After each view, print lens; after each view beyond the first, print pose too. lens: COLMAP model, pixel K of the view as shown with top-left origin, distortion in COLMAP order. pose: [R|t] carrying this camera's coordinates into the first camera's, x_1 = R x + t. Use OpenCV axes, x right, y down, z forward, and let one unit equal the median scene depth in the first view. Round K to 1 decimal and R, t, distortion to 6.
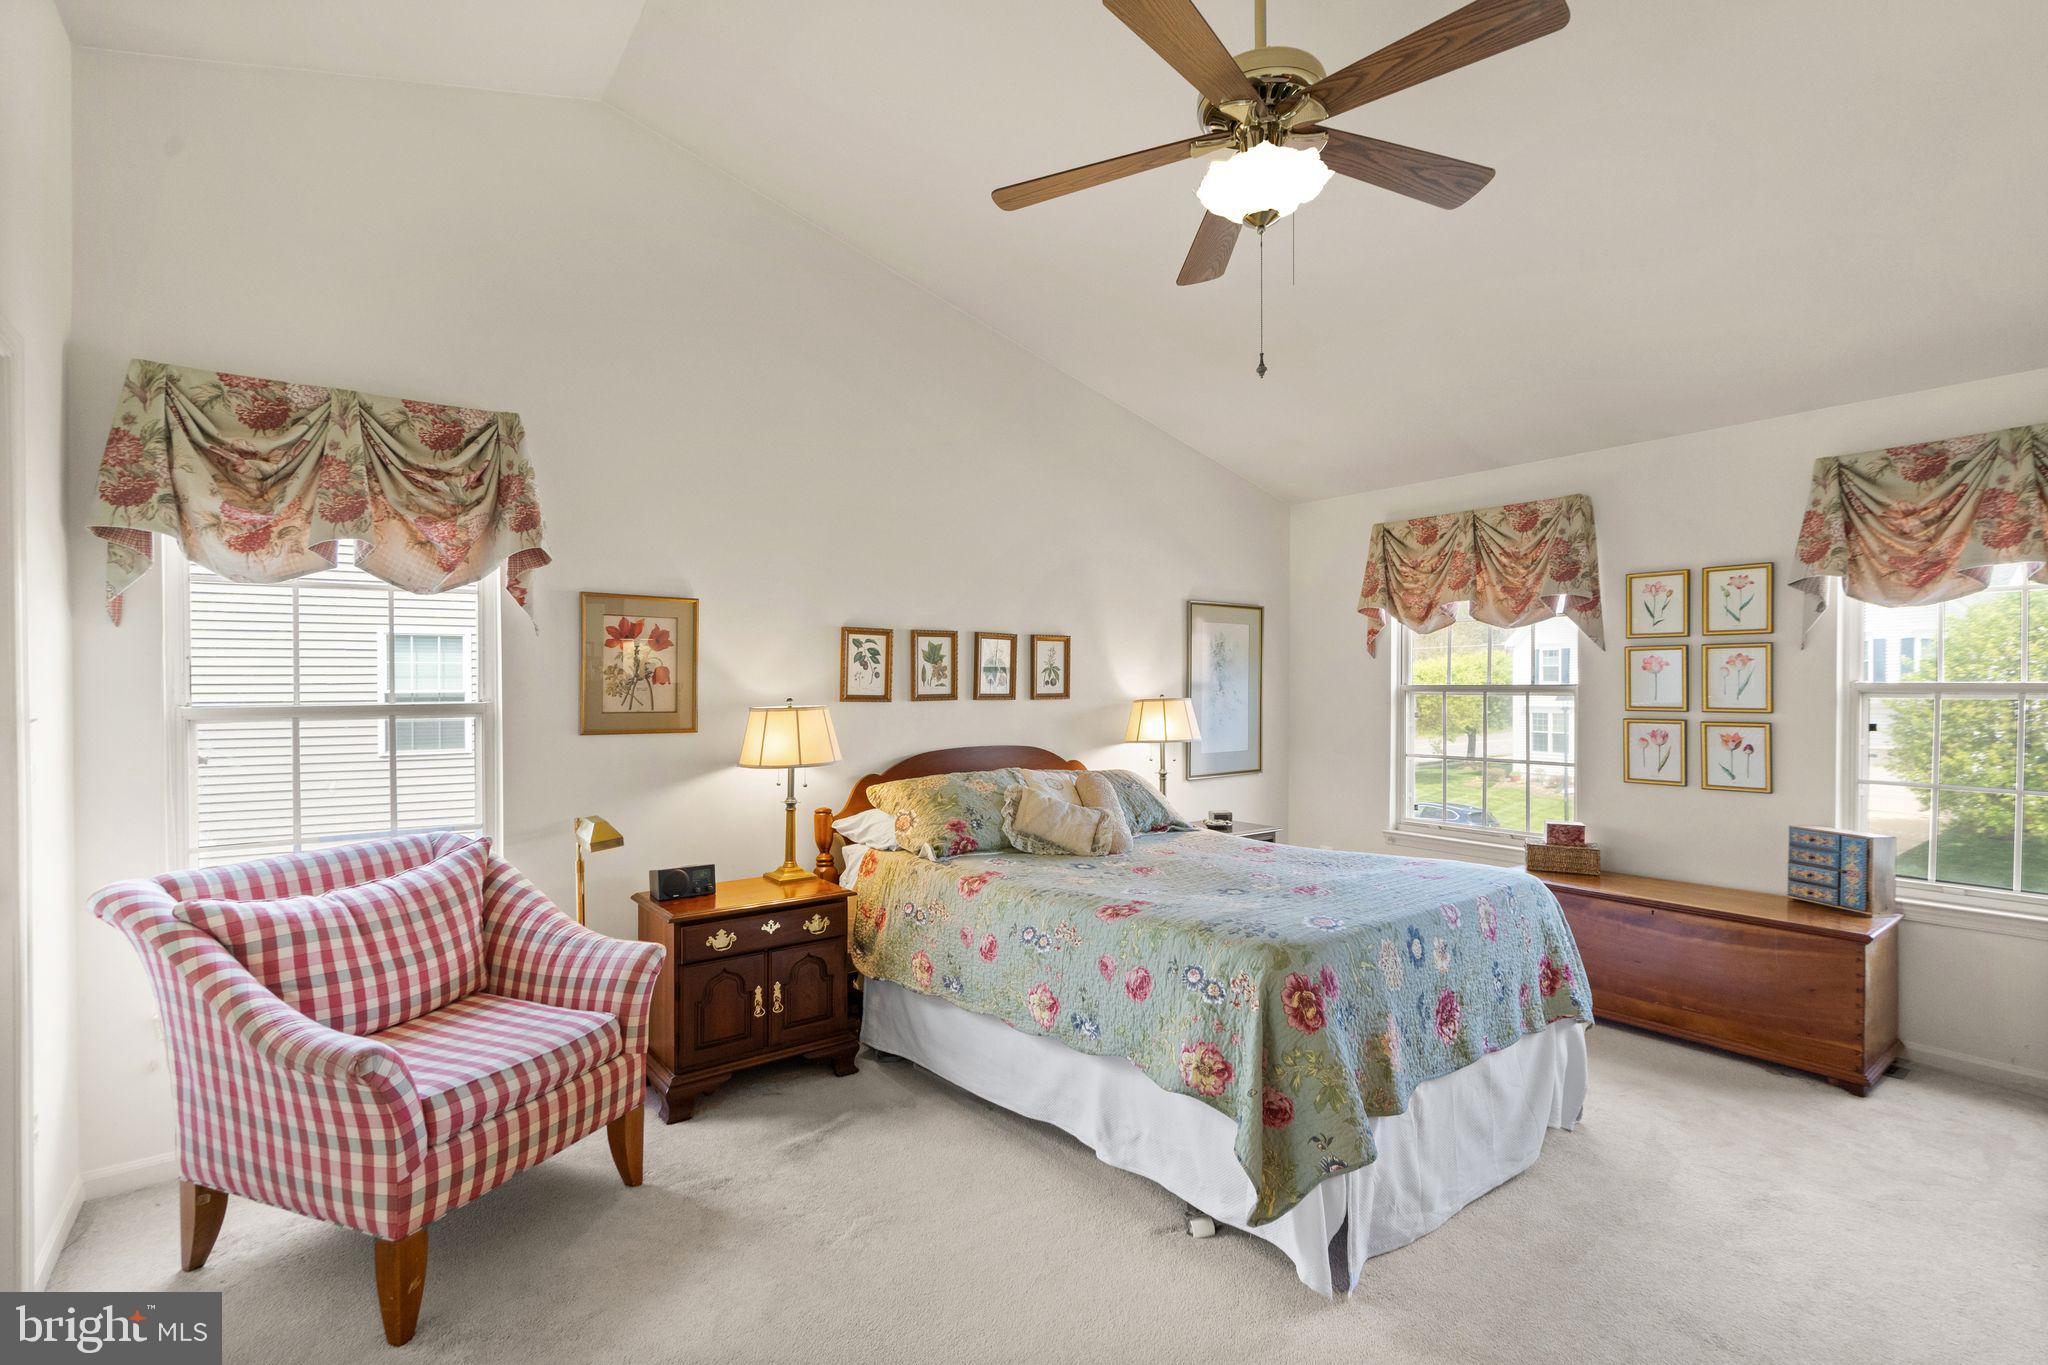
lens RADIAL K [[938.0, 0, 1029.0], [0, 938.0, 686.8], [0, 0, 1]] dist [0.003789, -0.000794]
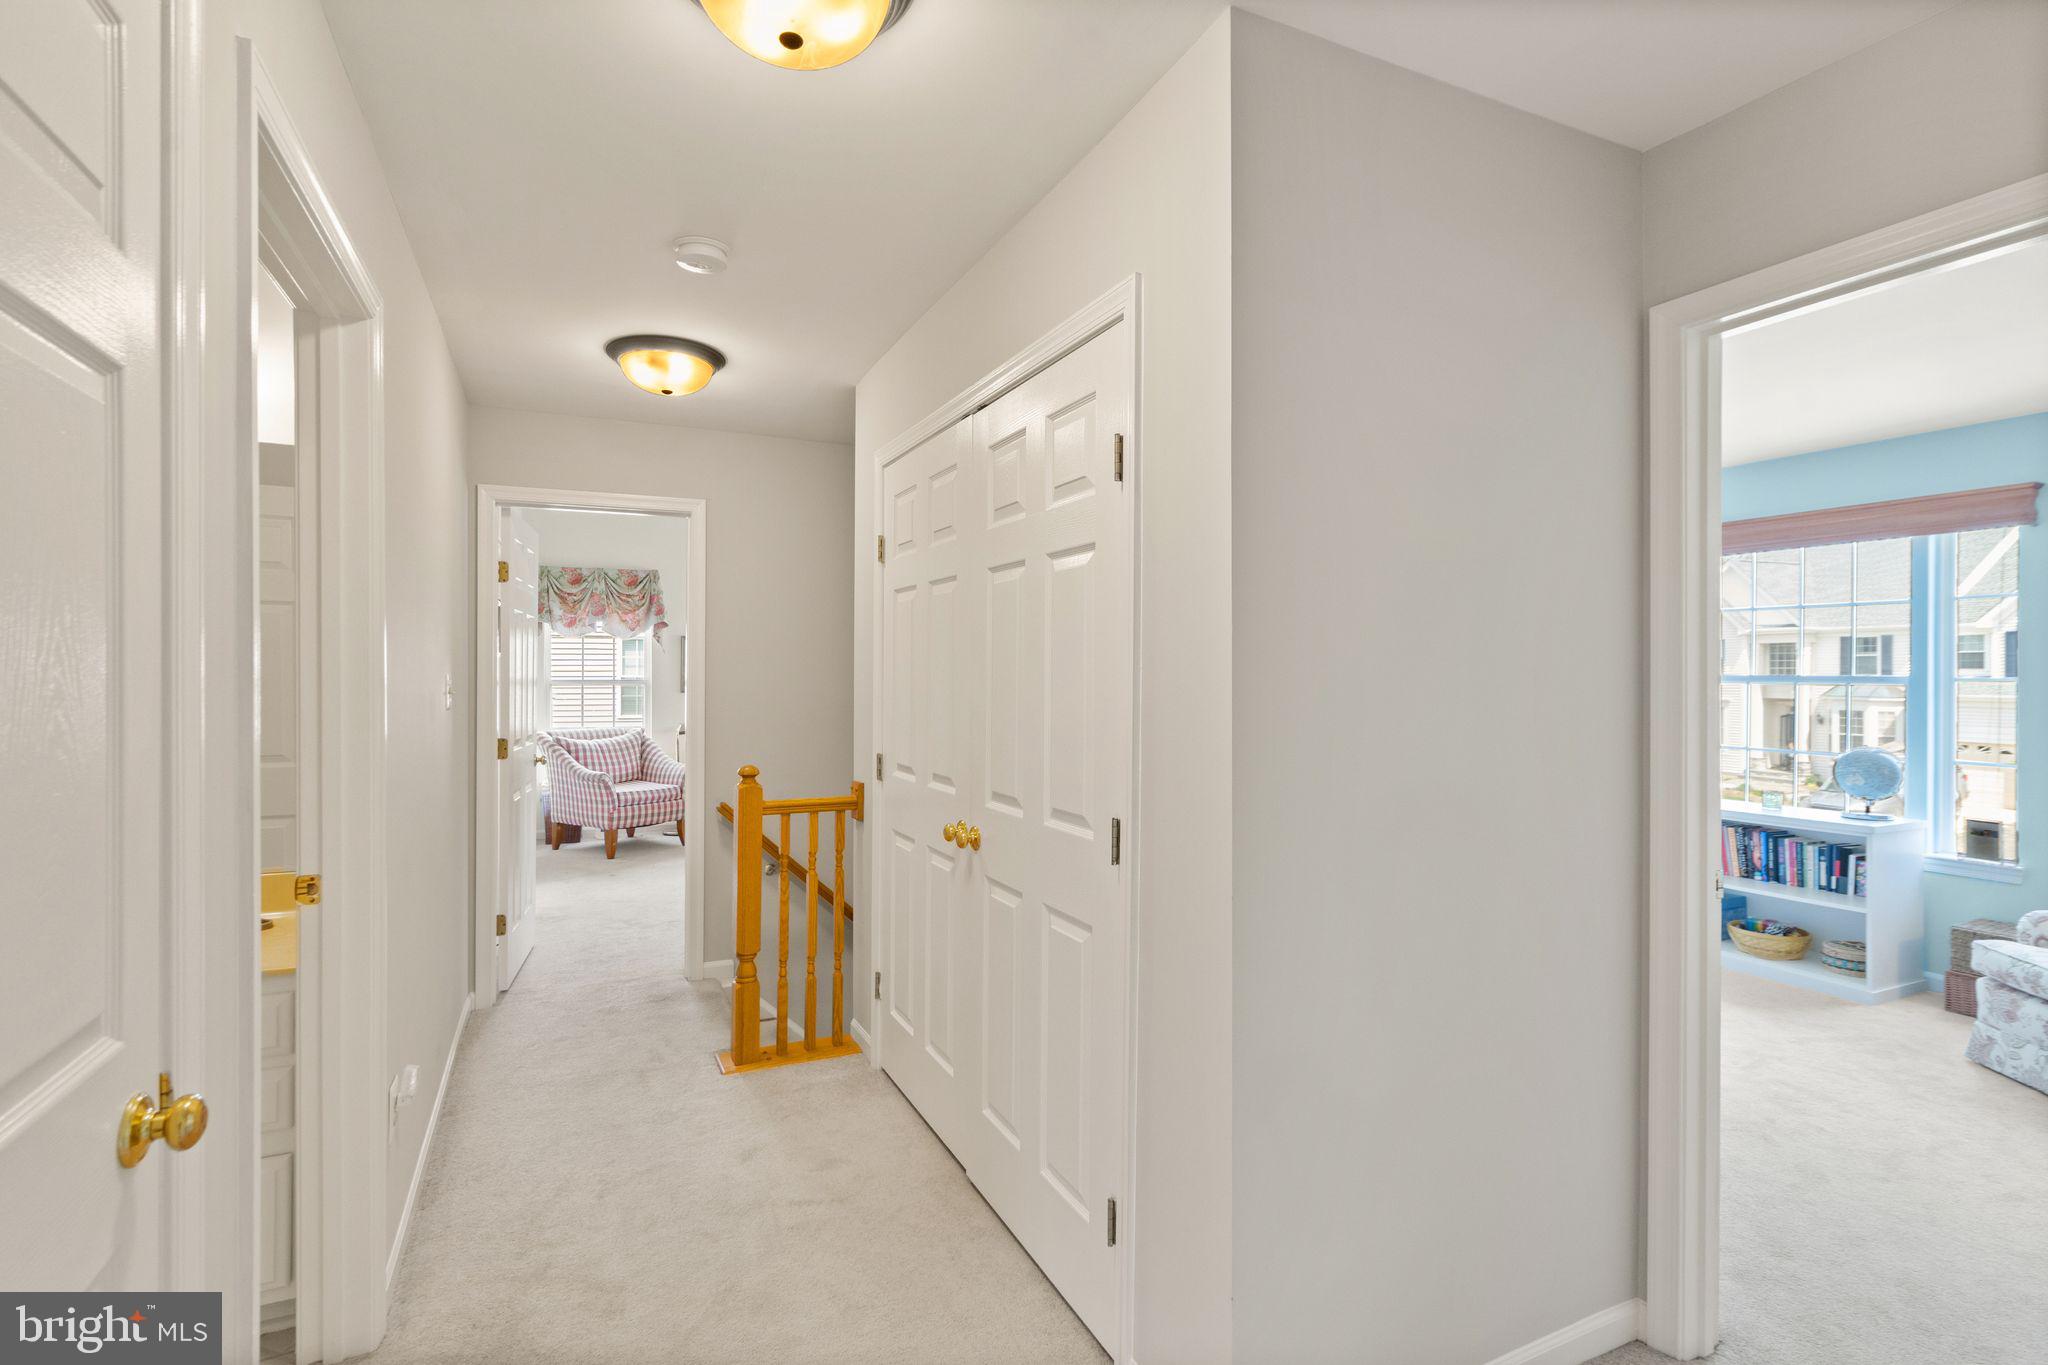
lens RADIAL K [[938.0, 0, 1019.7], [0, 938.0, 673.5], [0, 0, 1]] dist [0.003789, -0.000794]
pose [[0.979576, 0.004353, -0.201029, 0.282225], [-0.007676, 0.999846, -0.015755, 0.009214], [0.200929, 0.016977, 0.979459, -0.393845]]
